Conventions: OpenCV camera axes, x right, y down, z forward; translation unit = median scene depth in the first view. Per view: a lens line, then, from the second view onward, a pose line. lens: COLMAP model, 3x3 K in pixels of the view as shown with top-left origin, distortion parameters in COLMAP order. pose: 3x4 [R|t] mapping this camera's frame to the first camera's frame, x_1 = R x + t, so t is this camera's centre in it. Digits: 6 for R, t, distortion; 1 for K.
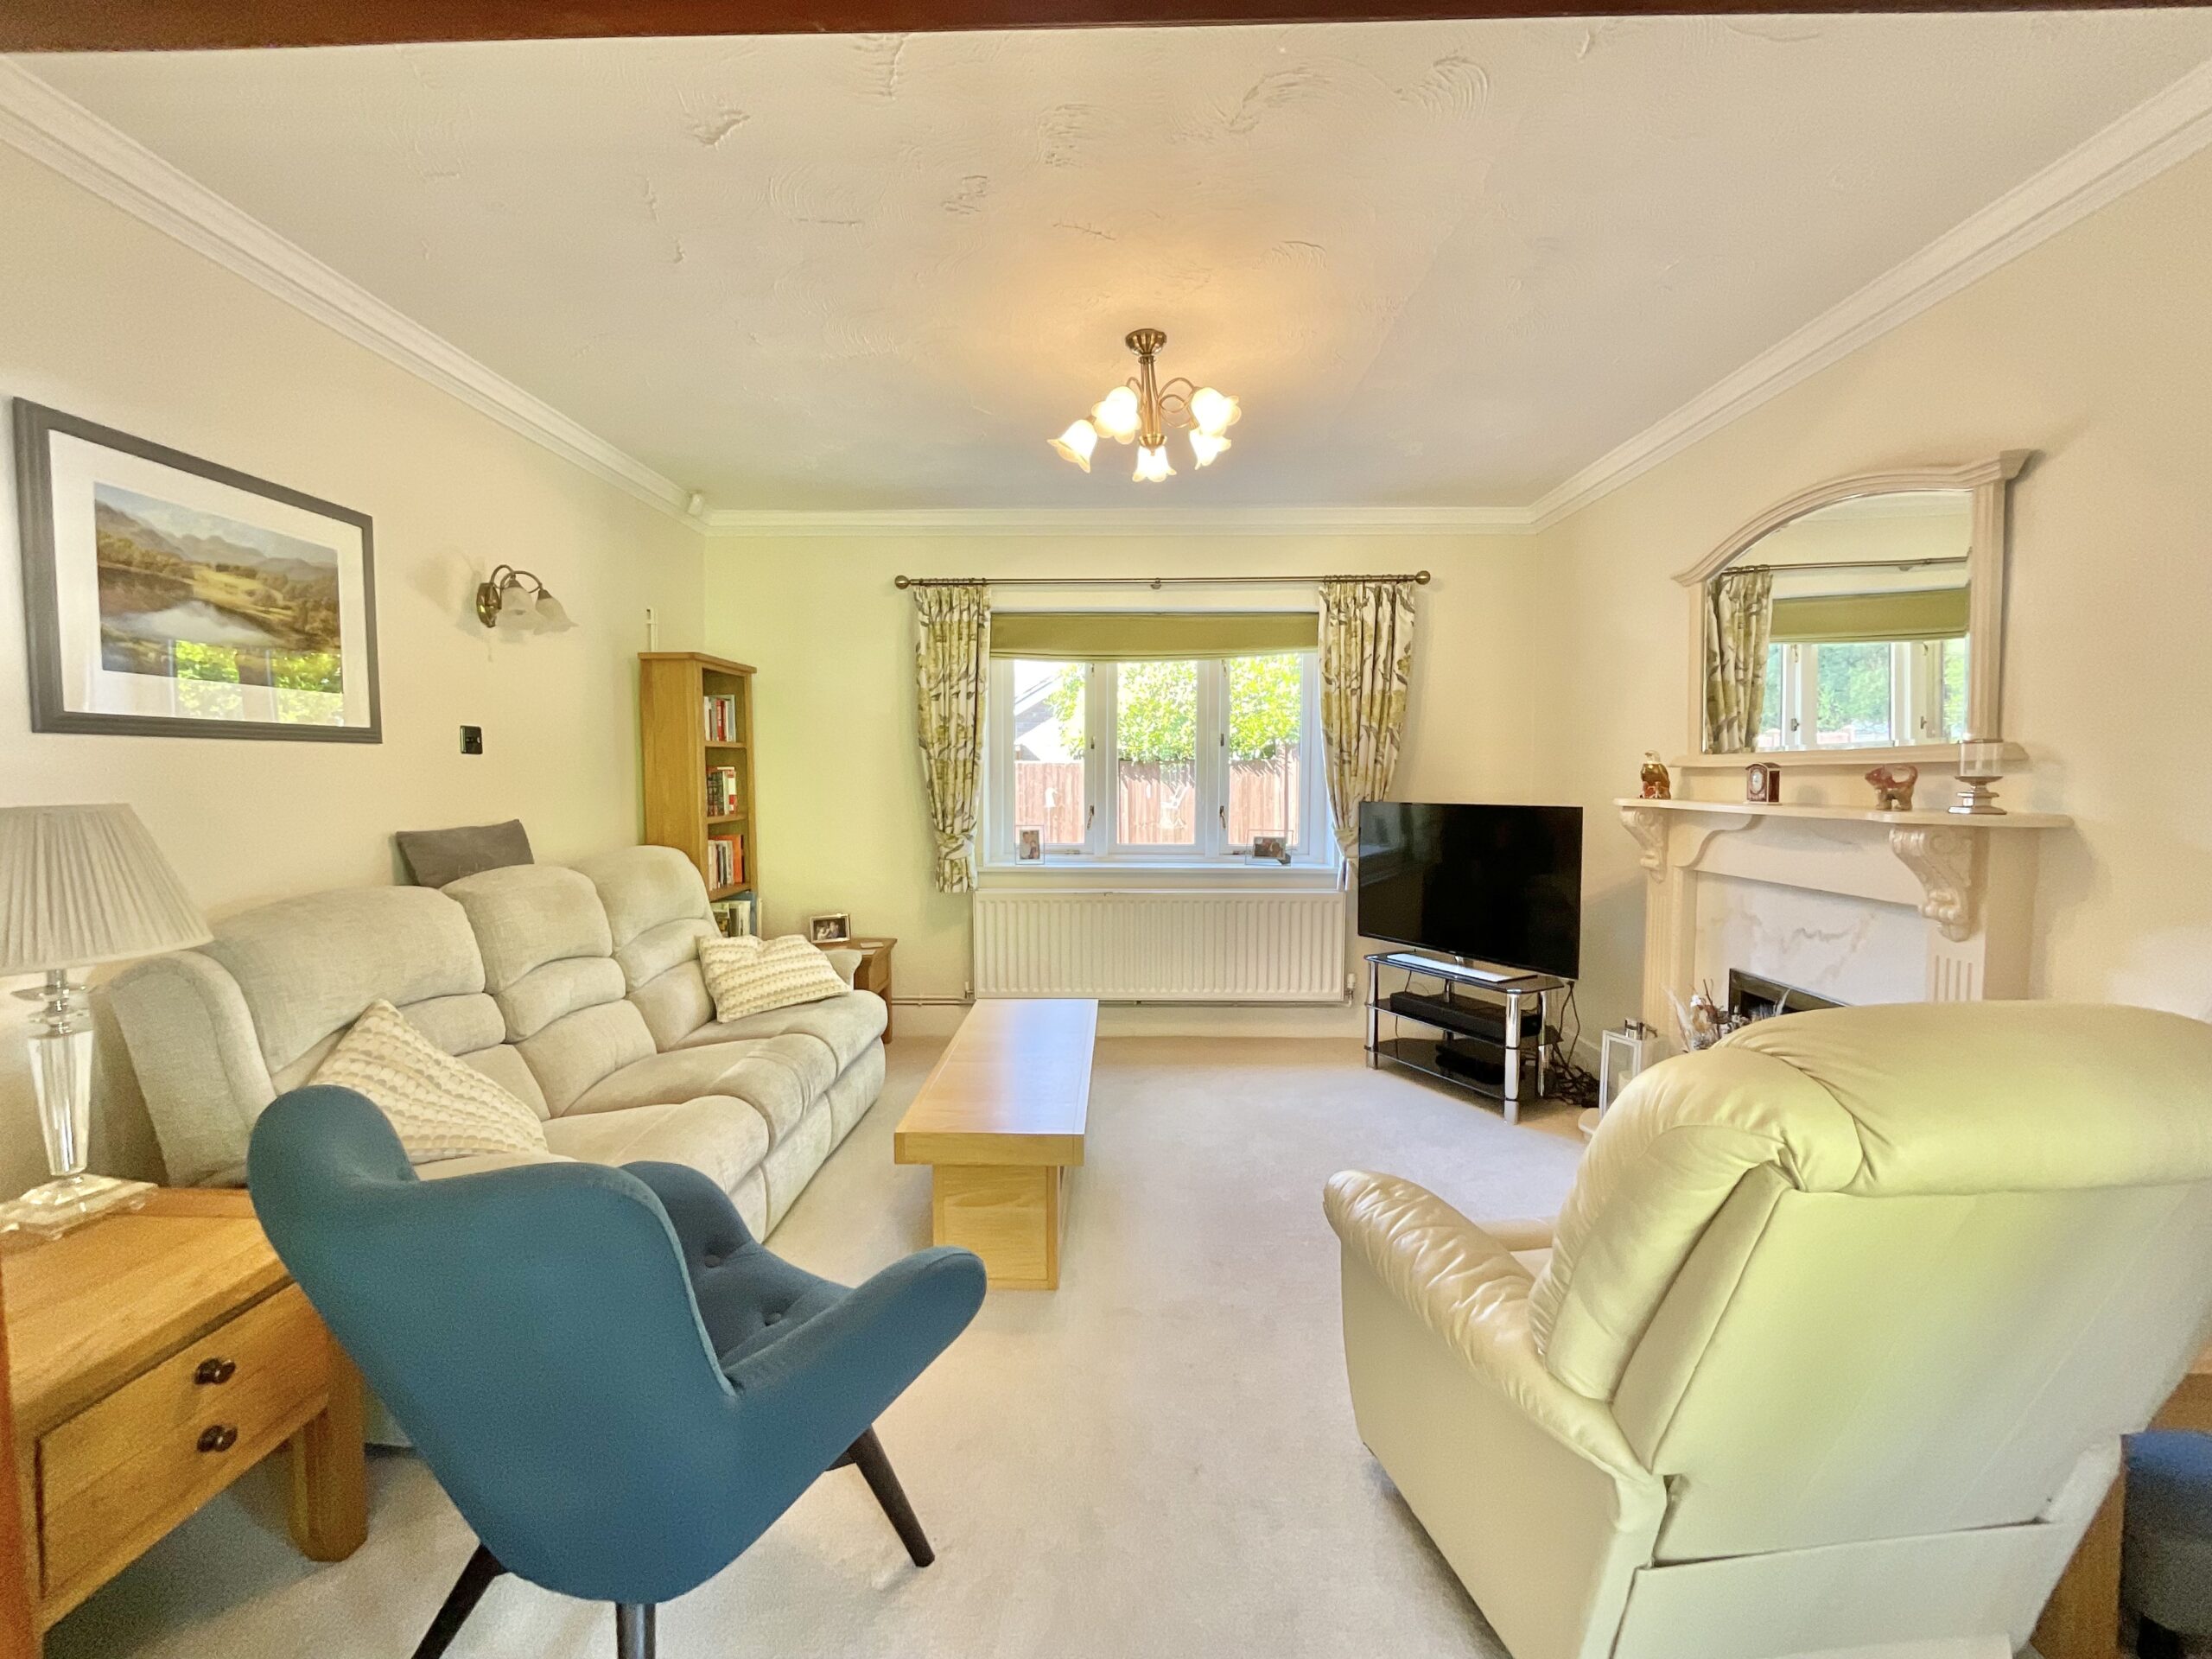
lens RADIAL K [[900.6, 0, 1102.3], [0, 900.6, 825.2], [0, 0, 1]] dist [-0.000563, 0.000226]
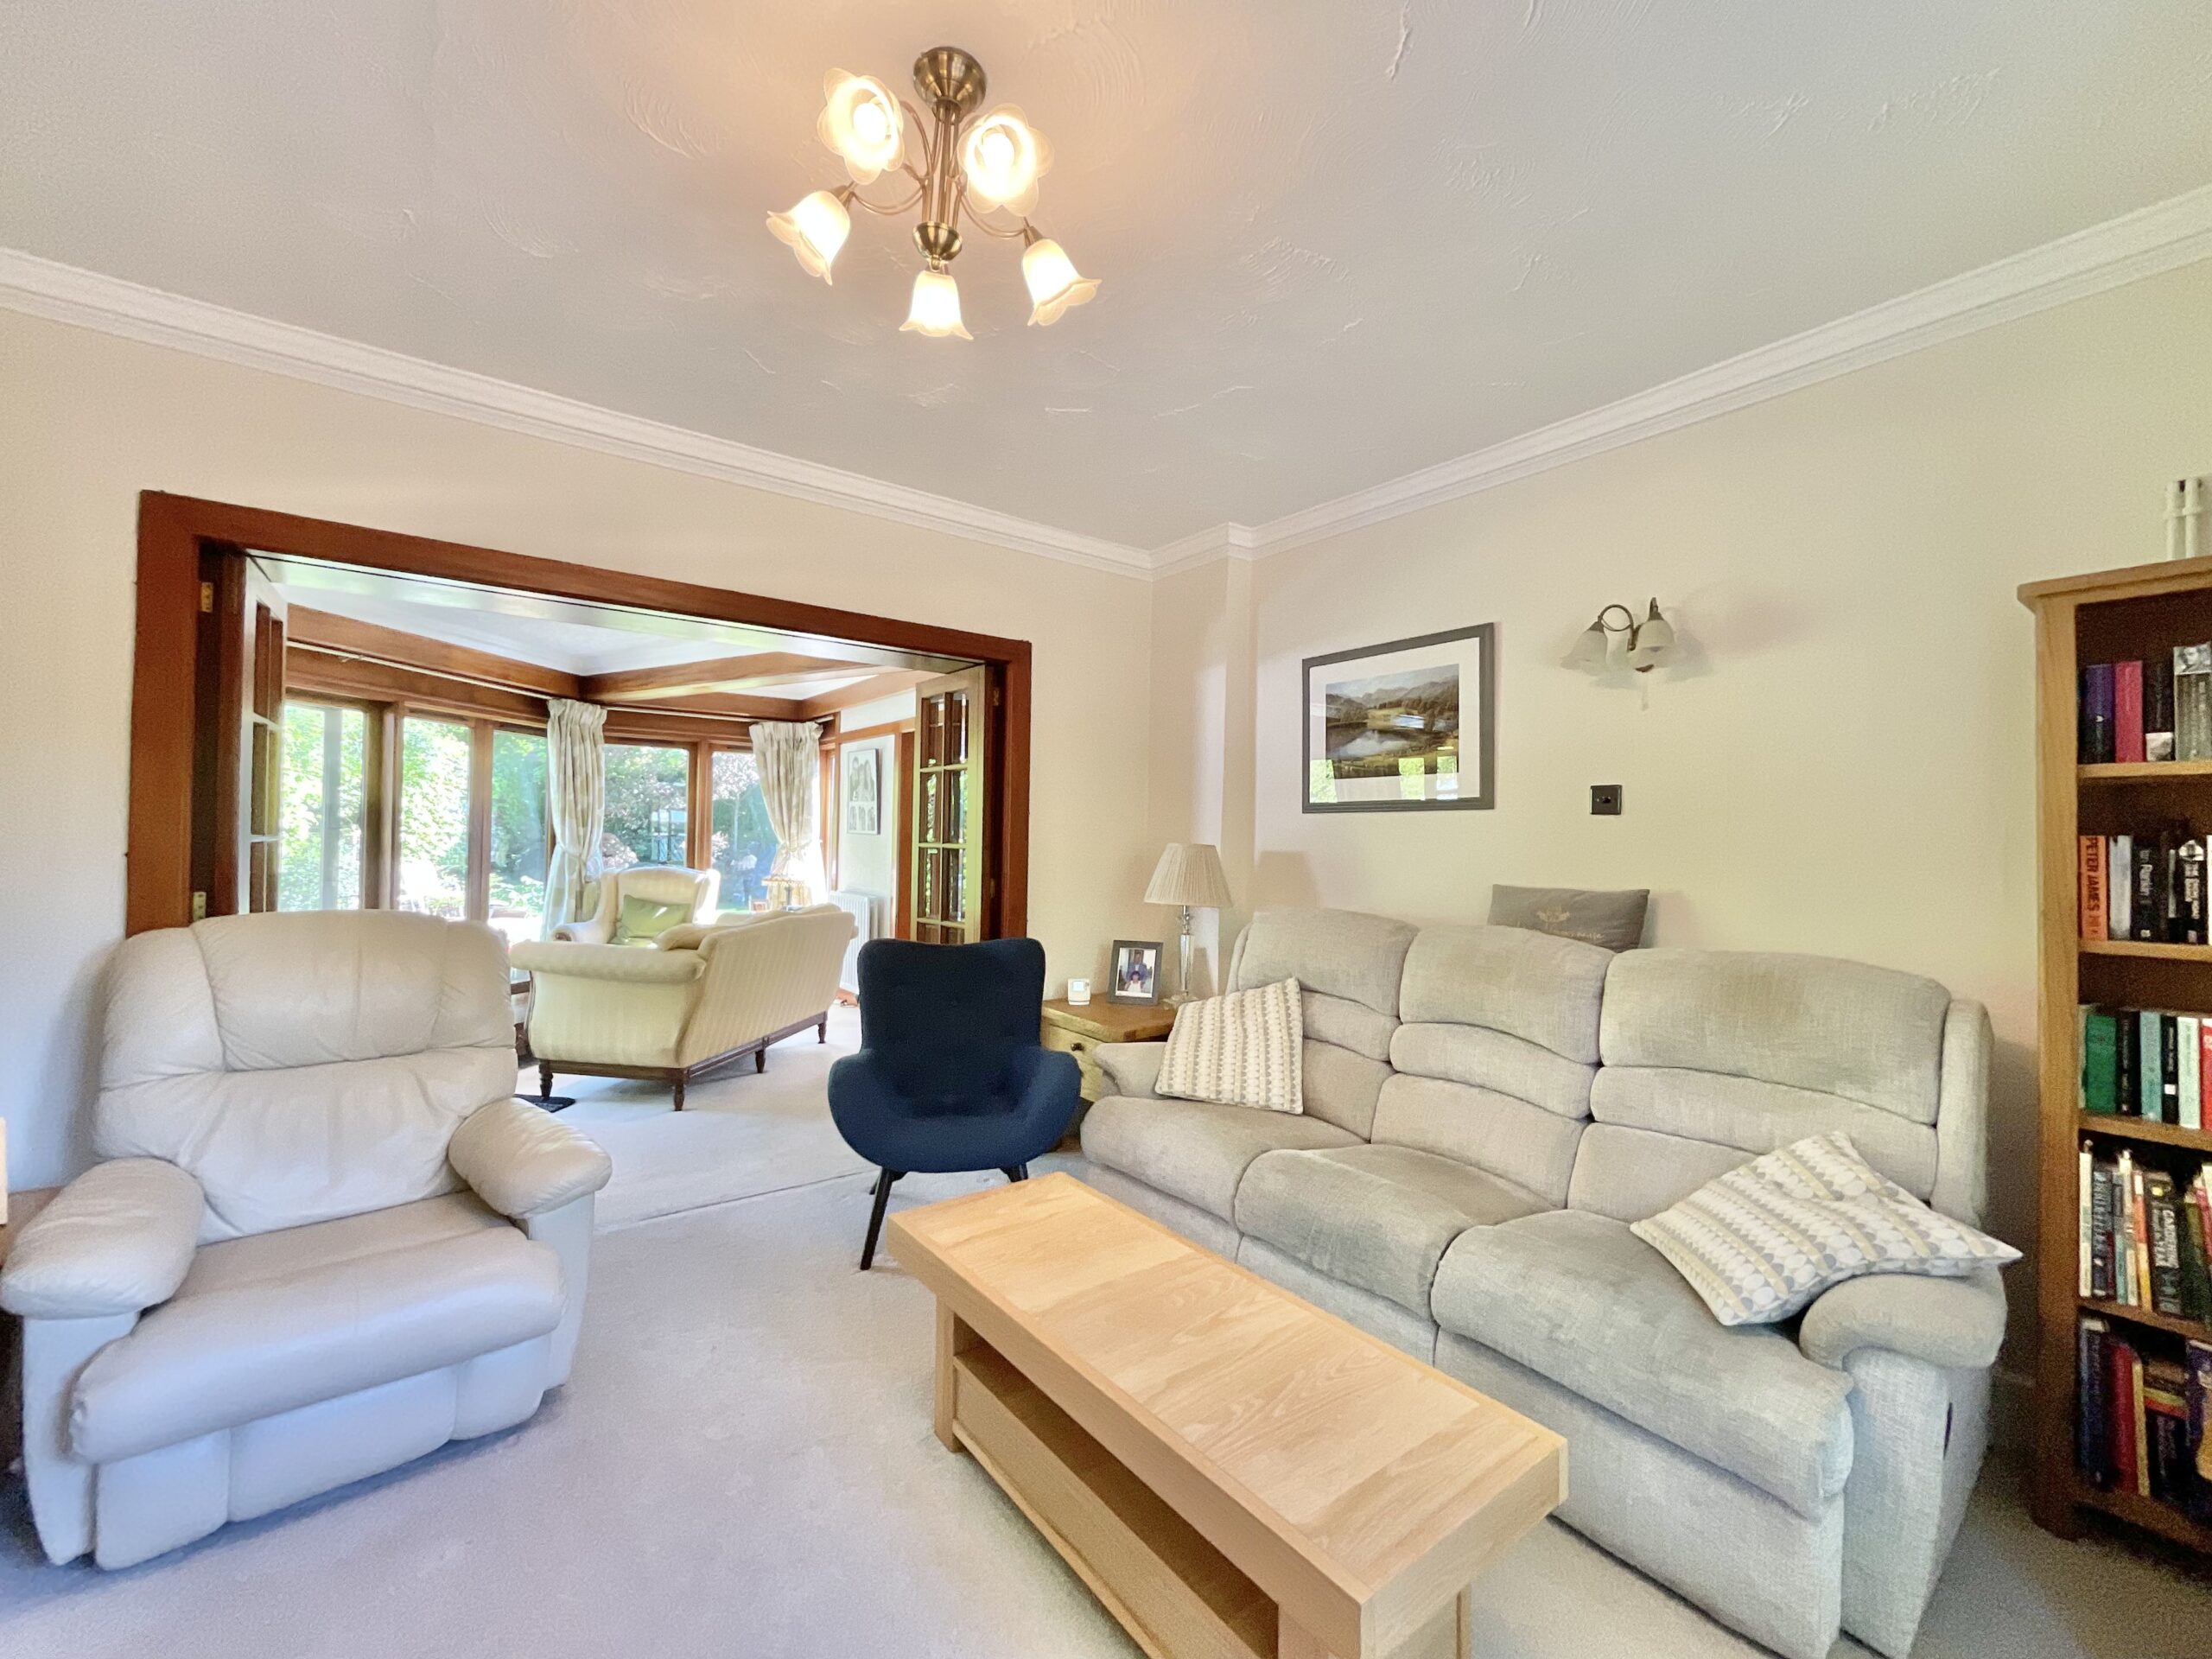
lens RADIAL K [[904.3, 0, 1106.0], [0, 904.3, 829.5], [0, 0, 1]] dist [-0.012912, 0.000157]
pose [[-0.769146, -0.014125, -0.638917, 0.389741], [-0.047040, 0.998295, 0.034558, -0.089018], [0.637340, 0.056634, -0.768499, 1.753727]]
